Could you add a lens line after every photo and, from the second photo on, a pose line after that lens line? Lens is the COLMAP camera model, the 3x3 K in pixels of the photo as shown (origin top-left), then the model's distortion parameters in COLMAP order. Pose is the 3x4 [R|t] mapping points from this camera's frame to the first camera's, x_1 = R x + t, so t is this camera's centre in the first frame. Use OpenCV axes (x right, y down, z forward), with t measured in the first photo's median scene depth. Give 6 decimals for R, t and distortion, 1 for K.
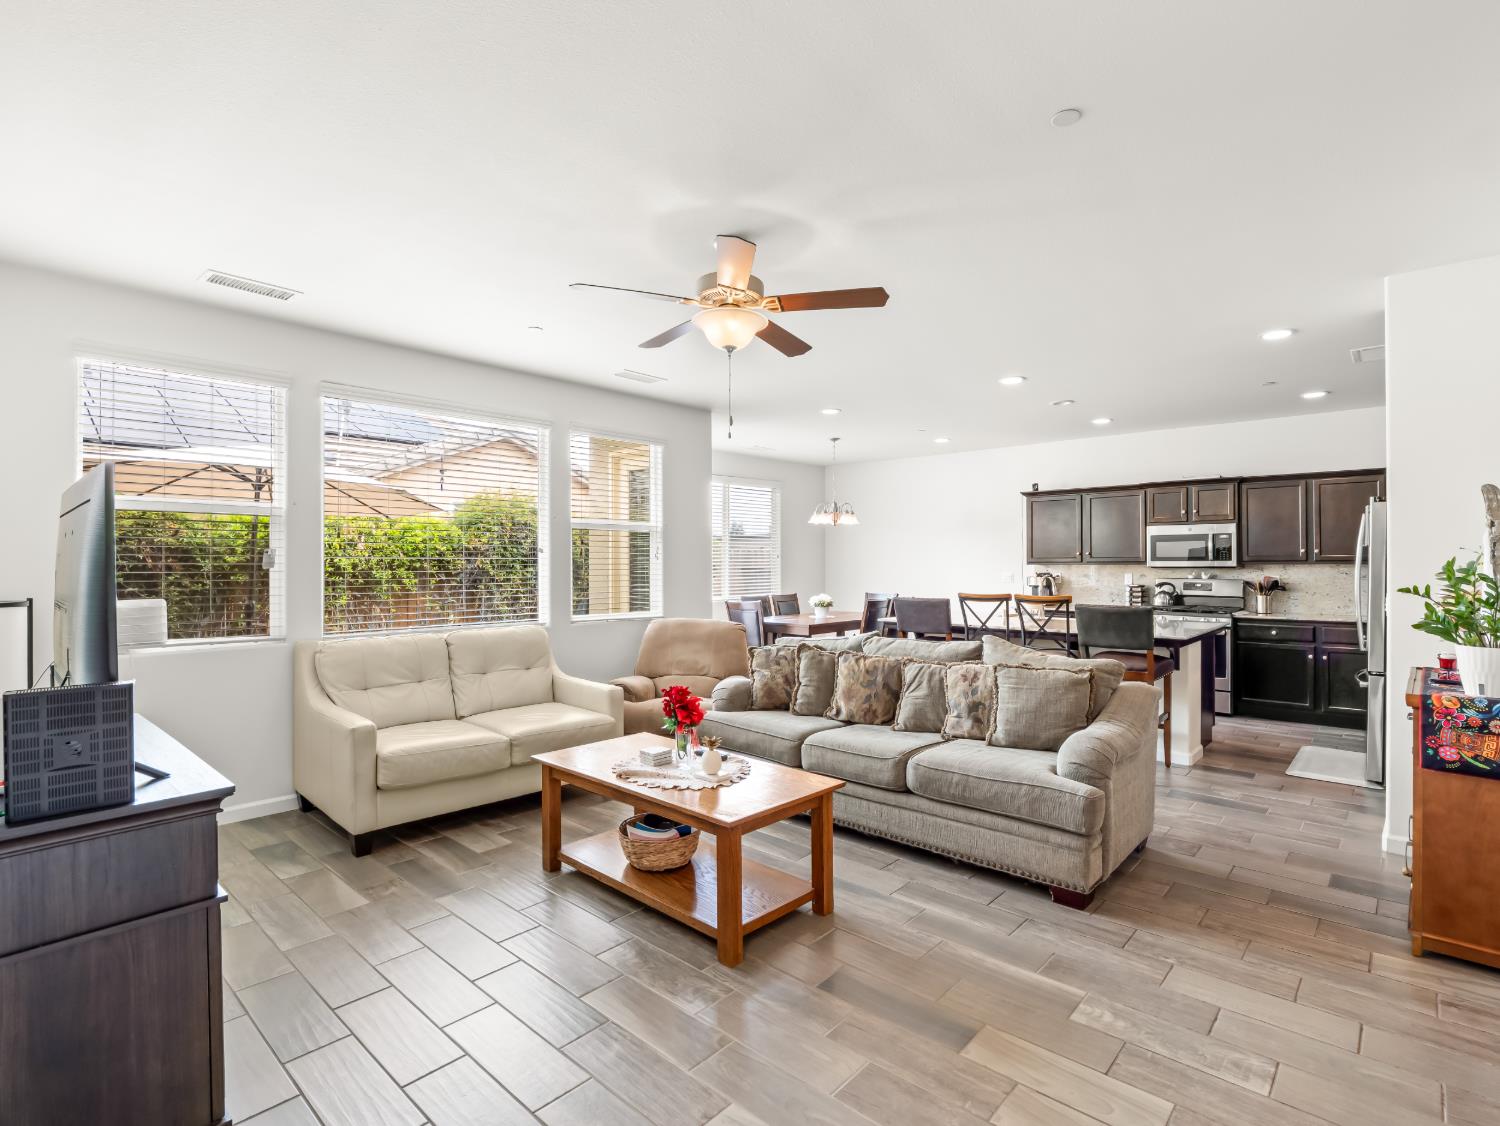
lens RADIAL K [[753.6, 0, 752.2], [0, 753.6, 567.1], [0, 0, 1]] dist [-0.001084, -0.000424]
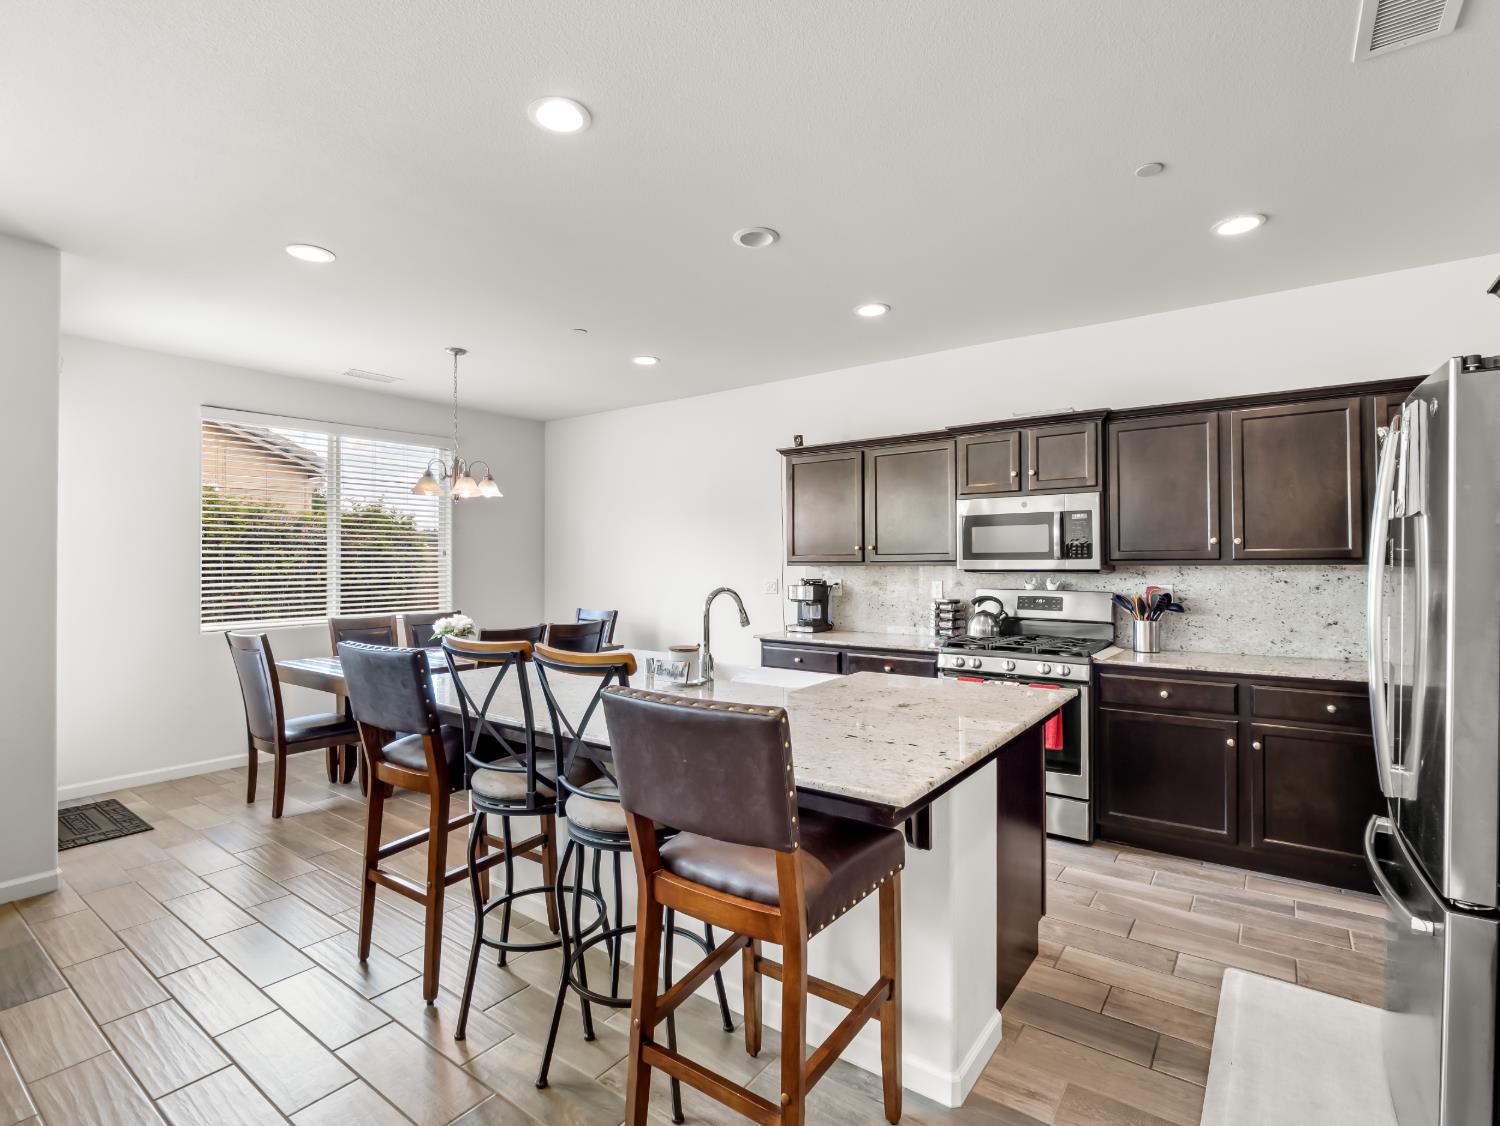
lens RADIAL K [[724.5, 0, 748.3], [0, 724.5, 560.5], [0, 0, 1]] dist [-0.002337, -0.000430]
pose [[0.995911, 0.003038, 0.090292, 0.328905], [-0.002179, 0.999951, -0.009607, -0.001744], [-0.090316, 0.009371, 0.995869, 0.480097]]
